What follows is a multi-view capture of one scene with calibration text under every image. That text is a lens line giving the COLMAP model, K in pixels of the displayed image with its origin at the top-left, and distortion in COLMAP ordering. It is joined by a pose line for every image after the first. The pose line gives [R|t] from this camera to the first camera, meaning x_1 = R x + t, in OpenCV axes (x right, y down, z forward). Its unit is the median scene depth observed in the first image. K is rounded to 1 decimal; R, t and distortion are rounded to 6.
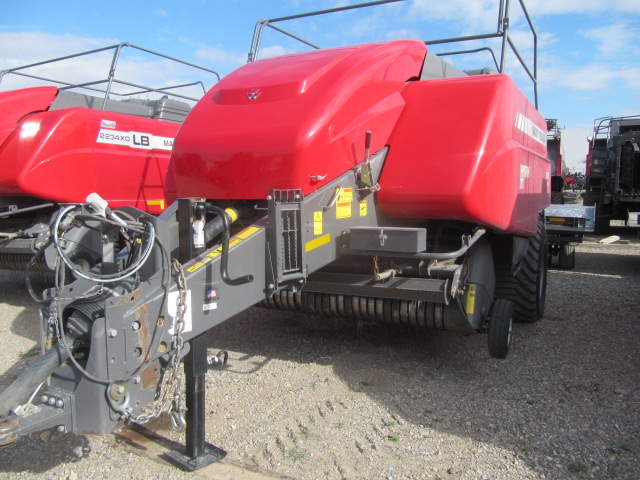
lens RADIAL K [[525.6, 0, 337.9], [0, 525.6, 237.5], [0, 0, 1]] dist [0.006967, 0.001951]
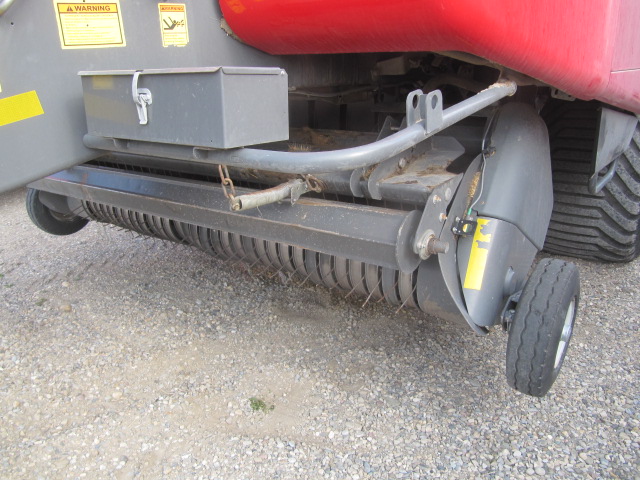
lens RADIAL K [[533.4, 0, 320.0], [0, 533.4, 240.0], [0, 0, 1]] dist [-0.045361, 0.012283]
pose [[0.983974, 0.037598, -0.174306, 0.188314], [0.001329, 0.975945, 0.218012, 0.010248], [0.178310, -0.214749, 0.960254, 0.529158]]
